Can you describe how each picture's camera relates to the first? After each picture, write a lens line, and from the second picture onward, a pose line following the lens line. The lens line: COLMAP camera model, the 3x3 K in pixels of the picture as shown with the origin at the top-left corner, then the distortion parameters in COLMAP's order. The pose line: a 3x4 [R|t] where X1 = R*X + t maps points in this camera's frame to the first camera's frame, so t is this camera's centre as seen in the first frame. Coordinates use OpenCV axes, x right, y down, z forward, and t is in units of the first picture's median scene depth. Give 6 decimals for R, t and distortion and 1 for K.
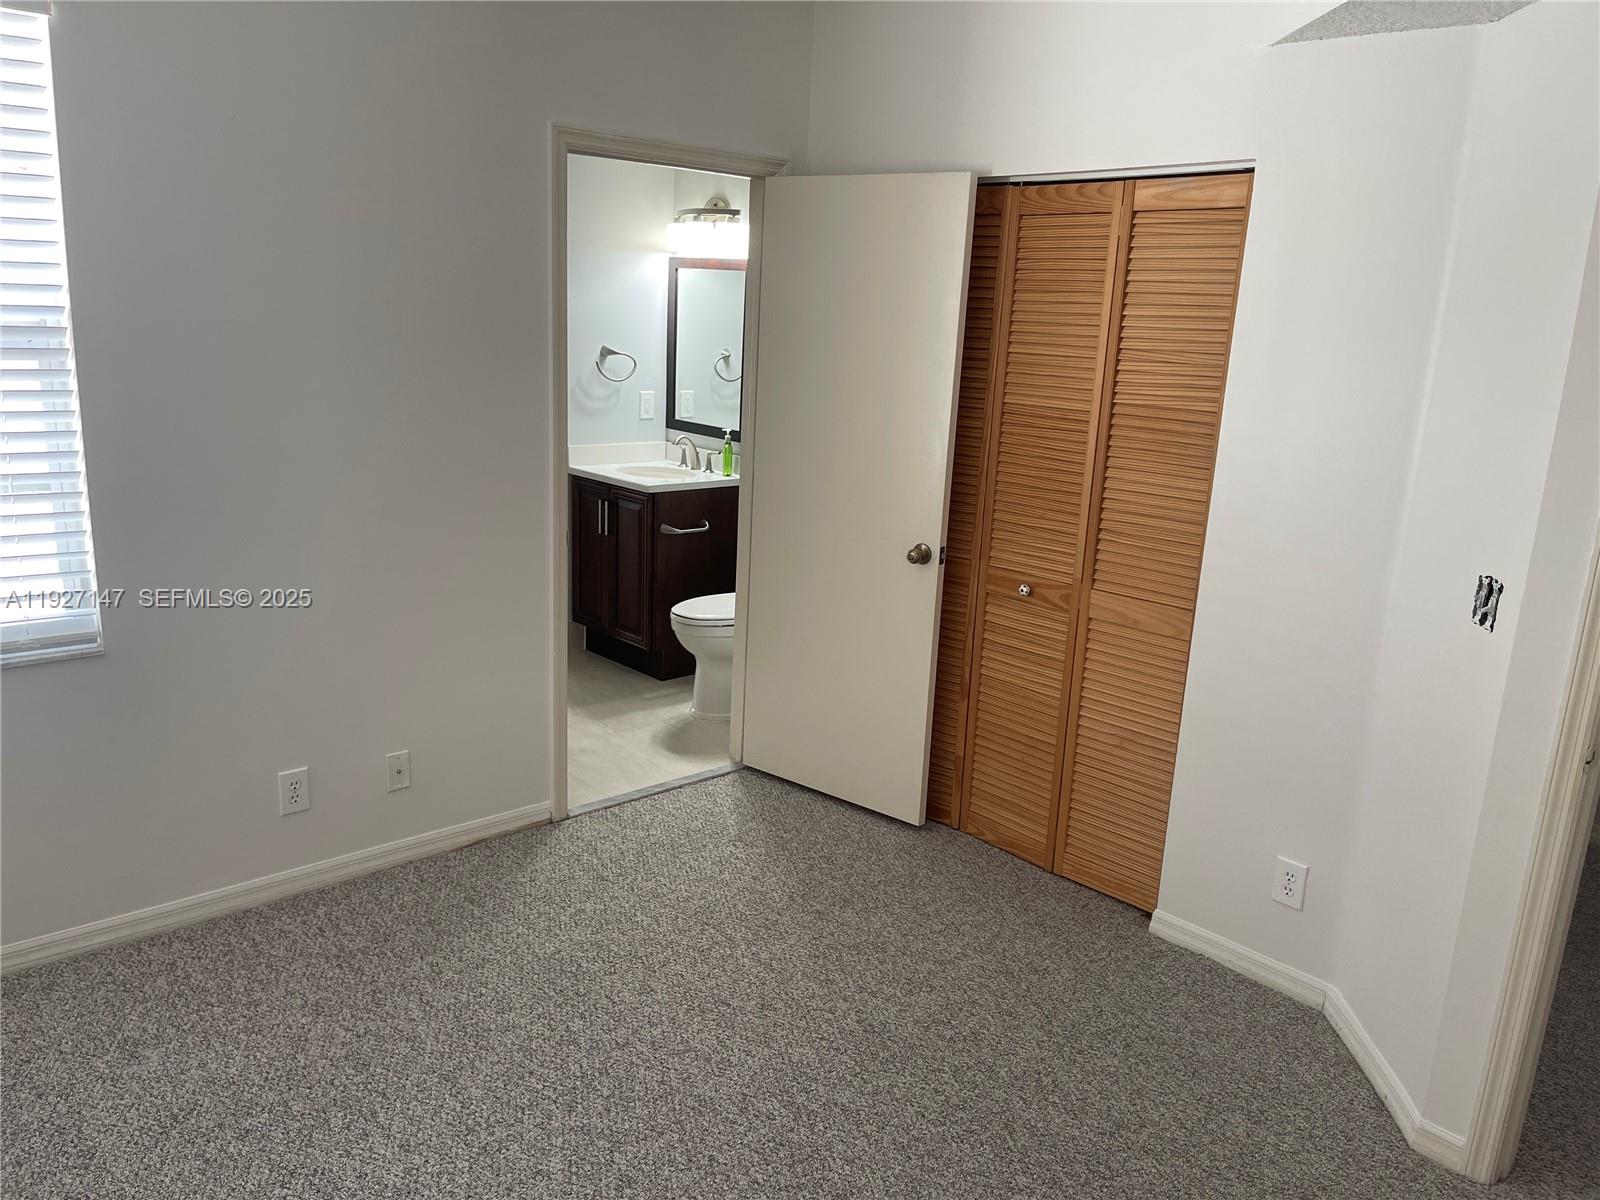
lens RADIAL K [[1207.6, 0, 798.7], [0, 1207.6, 601.0], [0, 0, 1]] dist [0.057467, -0.053491]
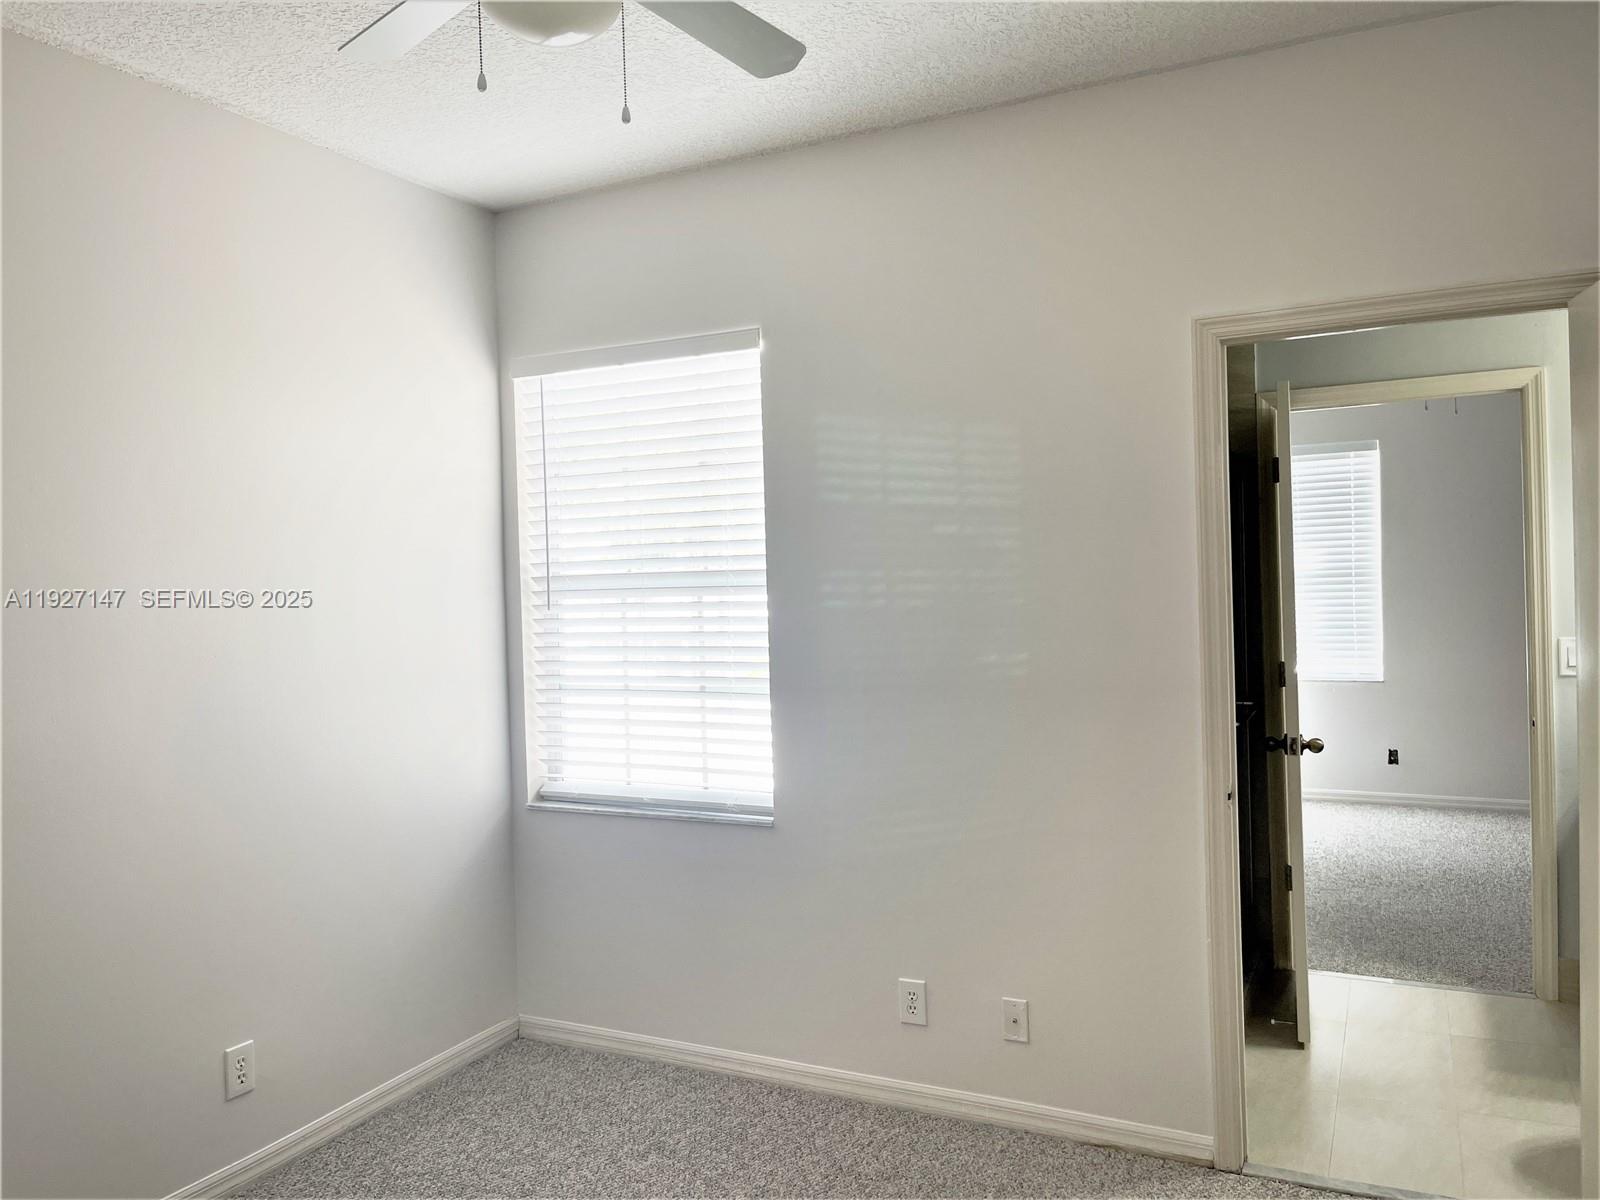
lens RADIAL K [[1207.6, 0, 800.5], [0, 1207.6, 596.2], [0, 0, 1]] dist [0.057467, -0.053491]
pose [[0.363331, -0.044116, -0.930615, 0.472865], [-0.177110, 0.977393, -0.115481, -0.039494], [0.914671, 0.206779, 0.347304, 0.439718]]
